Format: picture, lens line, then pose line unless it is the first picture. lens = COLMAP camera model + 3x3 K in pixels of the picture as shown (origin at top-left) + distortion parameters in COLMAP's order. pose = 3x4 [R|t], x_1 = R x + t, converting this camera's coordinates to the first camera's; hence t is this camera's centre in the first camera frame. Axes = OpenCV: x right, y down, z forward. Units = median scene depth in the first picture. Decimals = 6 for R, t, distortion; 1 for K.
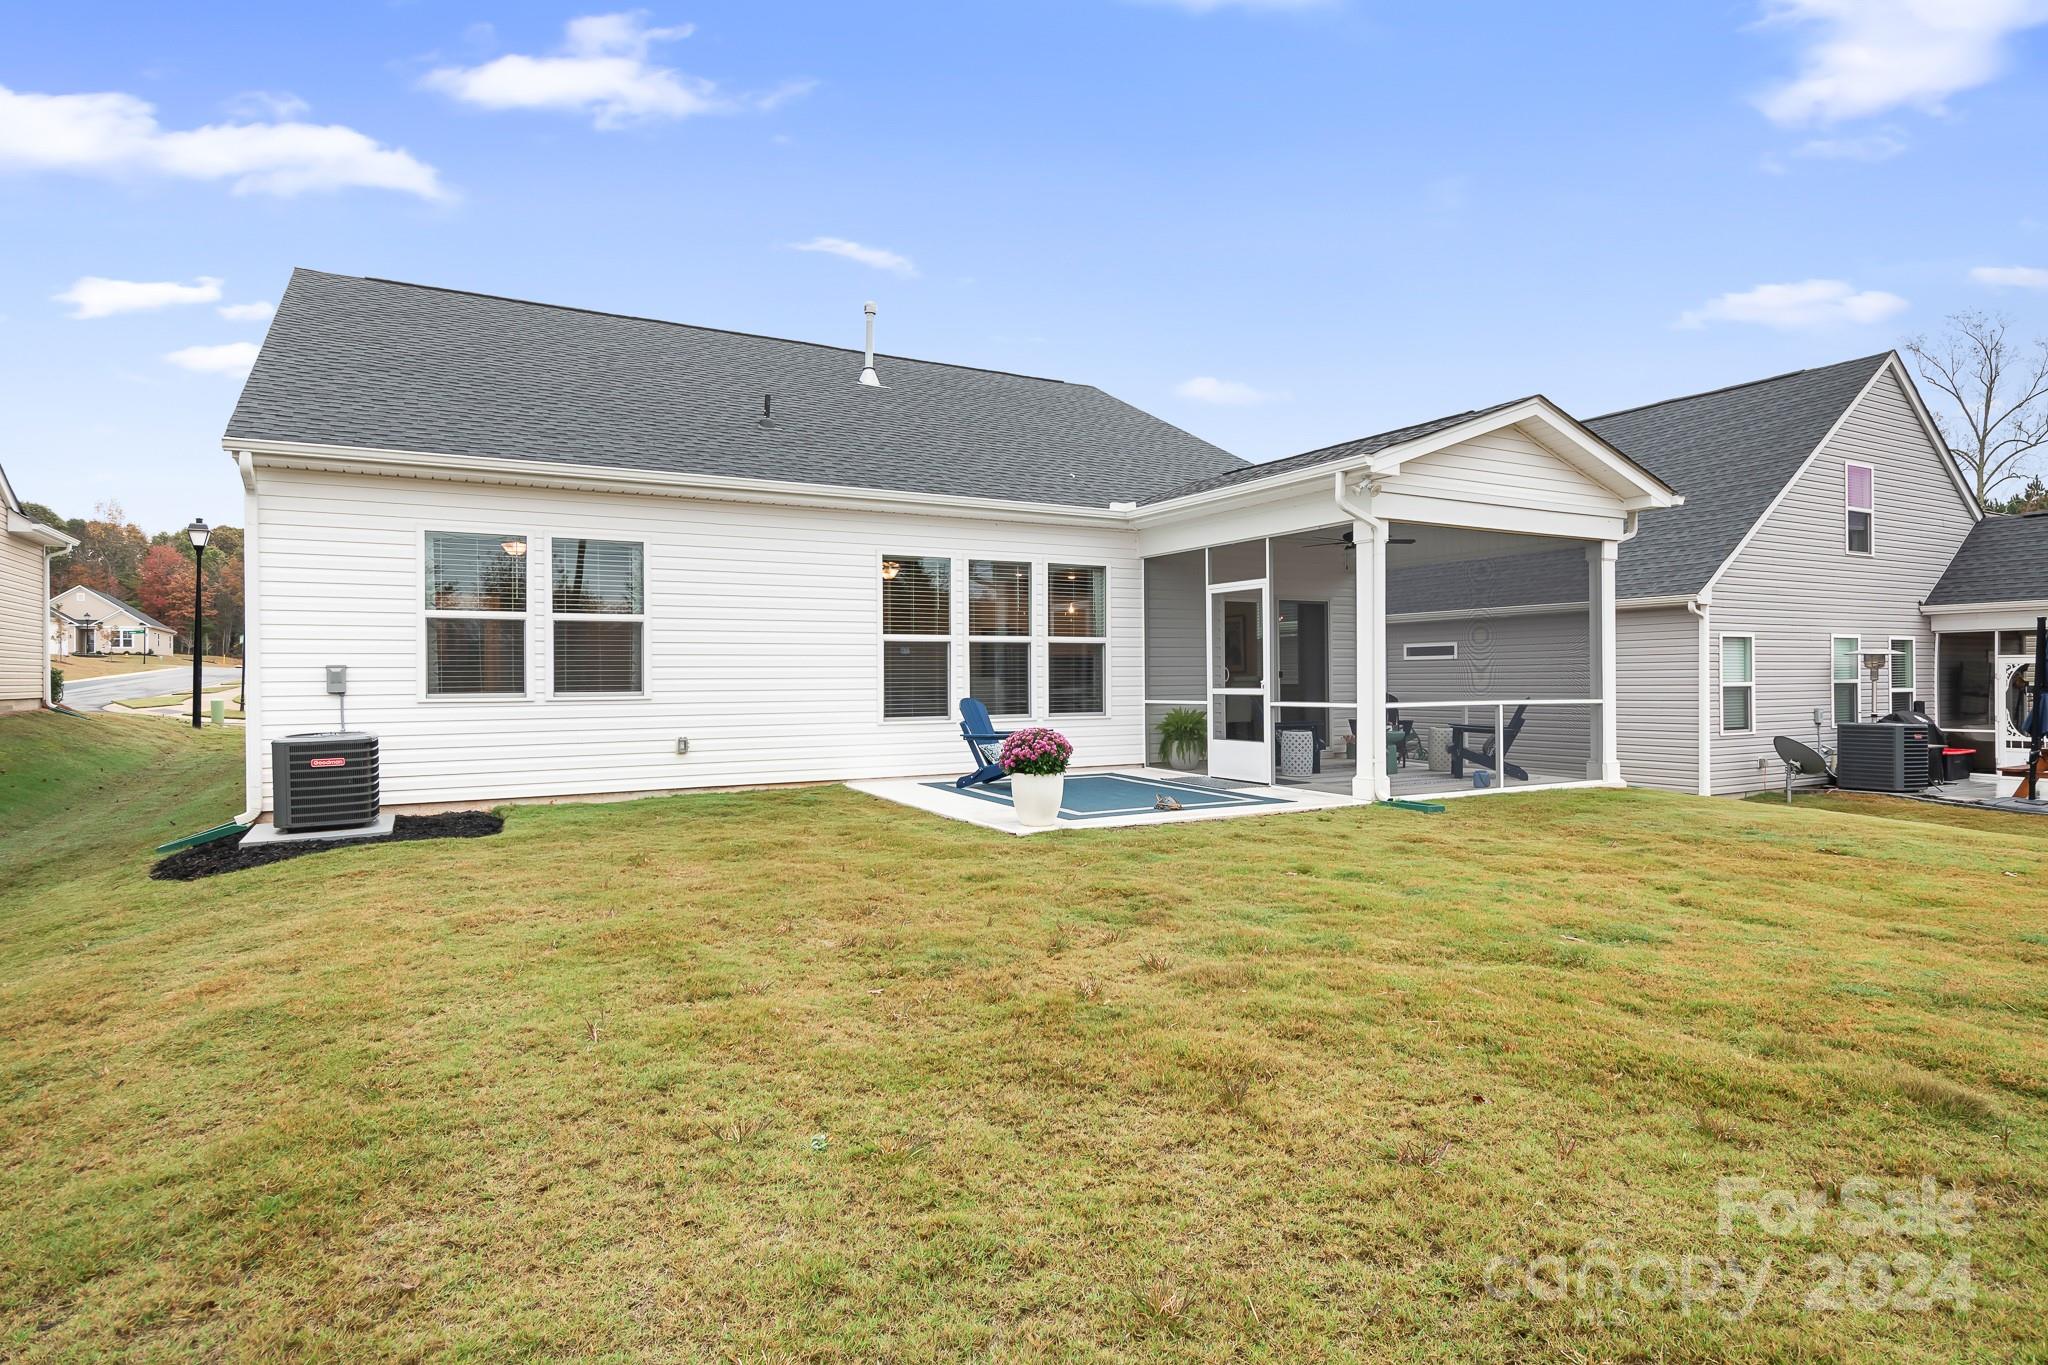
lens RADIAL K [[1101.1, 0, 1018.0], [0, 1101.1, 676.0], [0, 0, 1]] dist [0.012233, -0.012393]
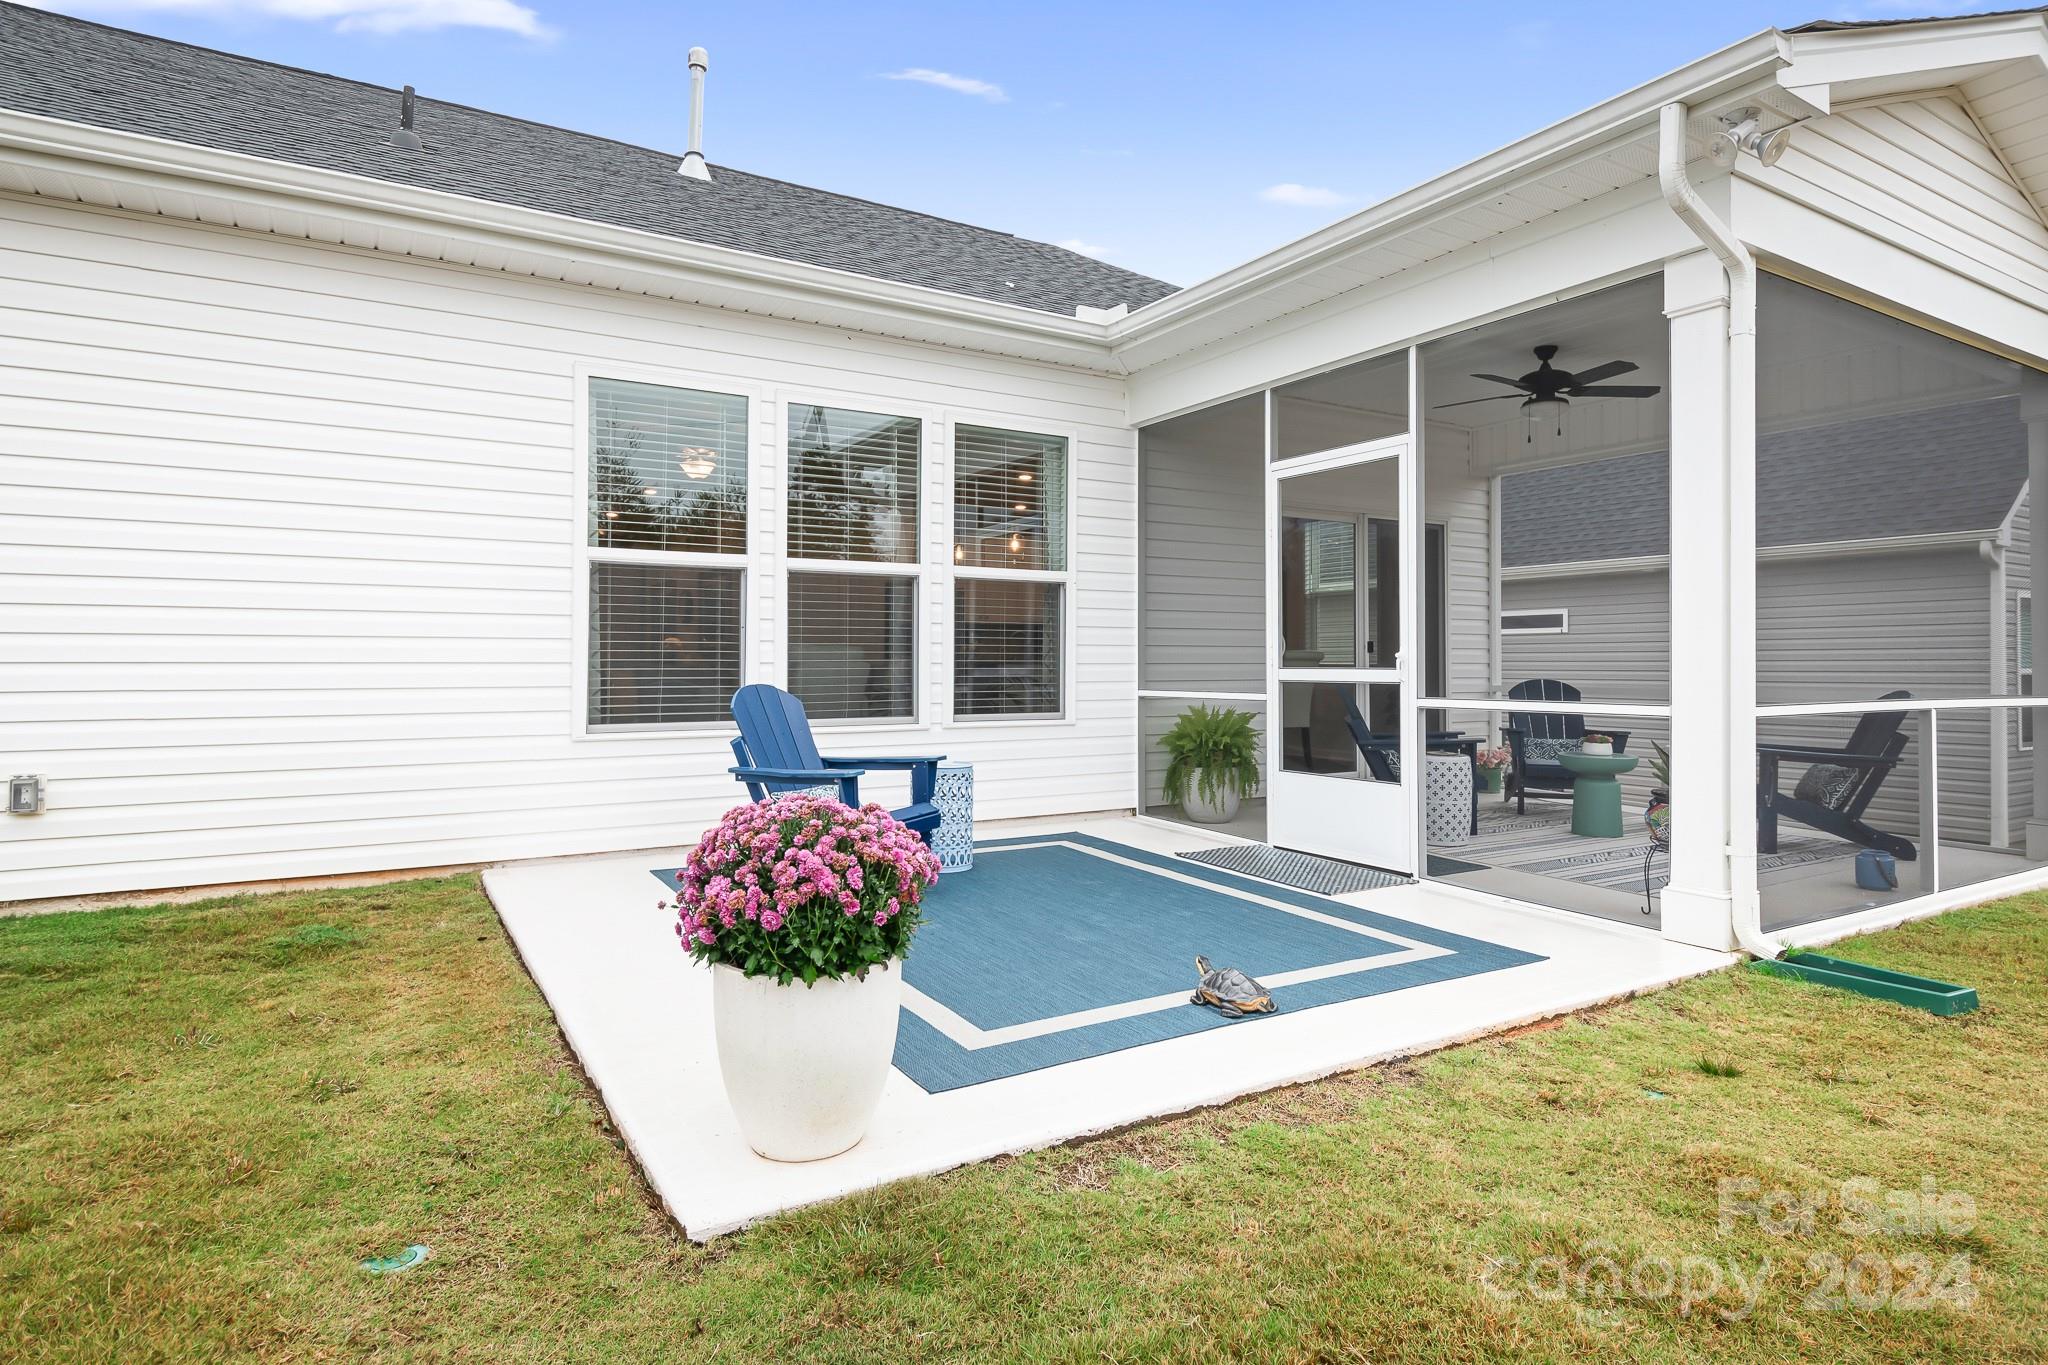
lens RADIAL K [[1101.1, 0, 1005.6], [0, 1101.1, 661.7], [0, 0, 1]] dist [0.012233, -0.012393]
pose [[0.999787, 0.008274, 0.018886, 0.044262], [-0.008309, 0.999964, 0.001807, 0.008445], [-0.018870, -0.001963, 0.999820, 0.511336]]
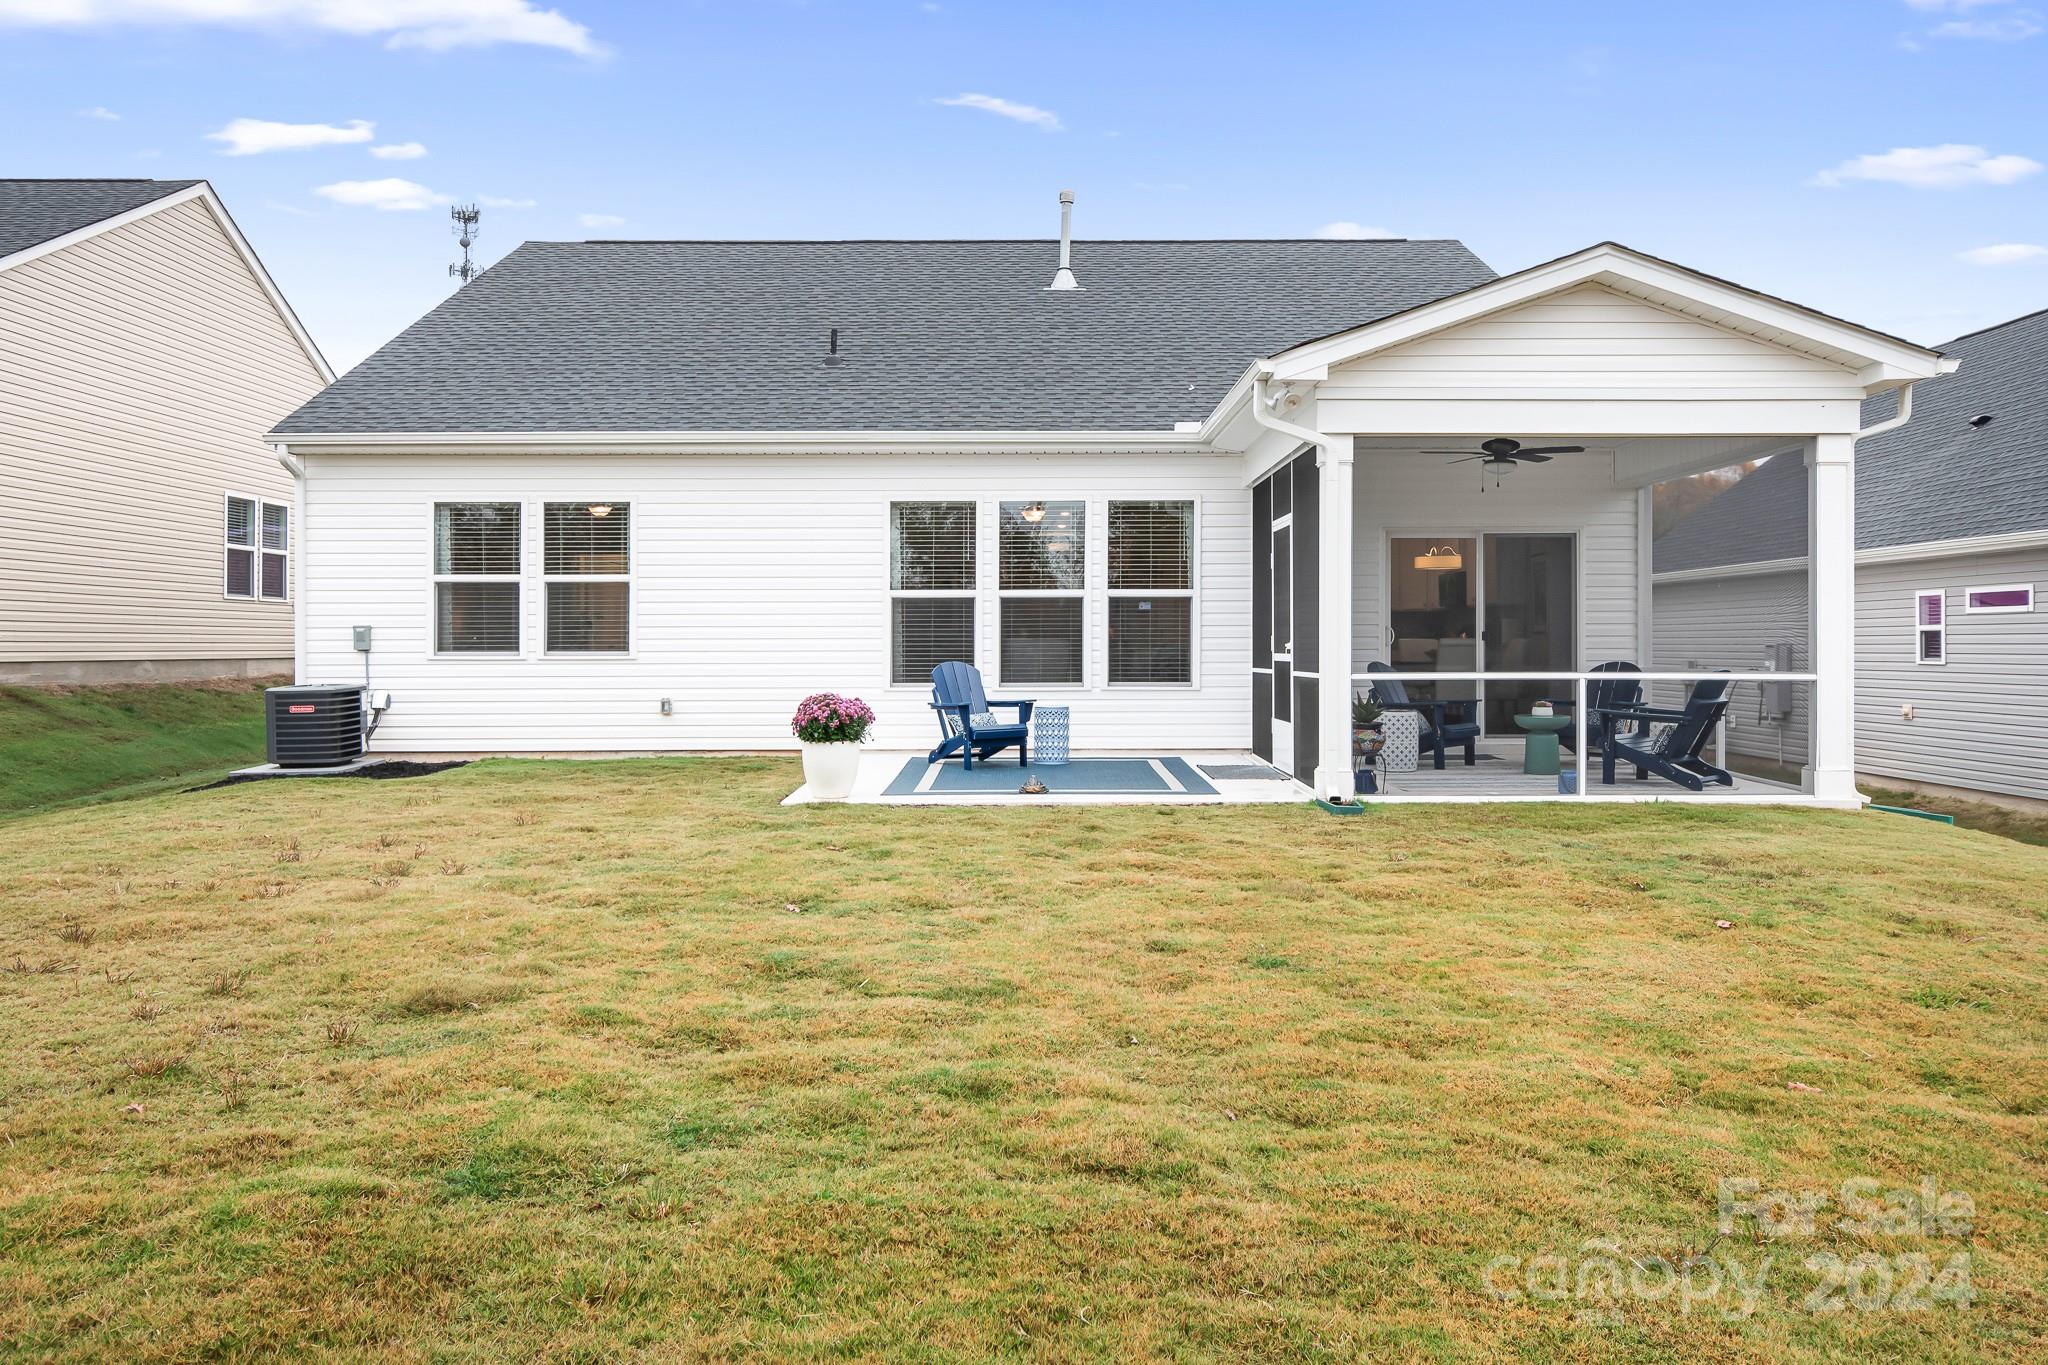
lens RADIAL K [[1468.7, 0, 1026.9], [0, 1468.7, 655.1], [0, 0, 1]] dist [0.001345, -0.002921]
pose [[0.881819, 0.010162, -0.471479, 0.522459], [-0.003246, 0.999875, 0.015479, -0.003594], [0.471578, -0.012119, 0.881741, -0.003093]]
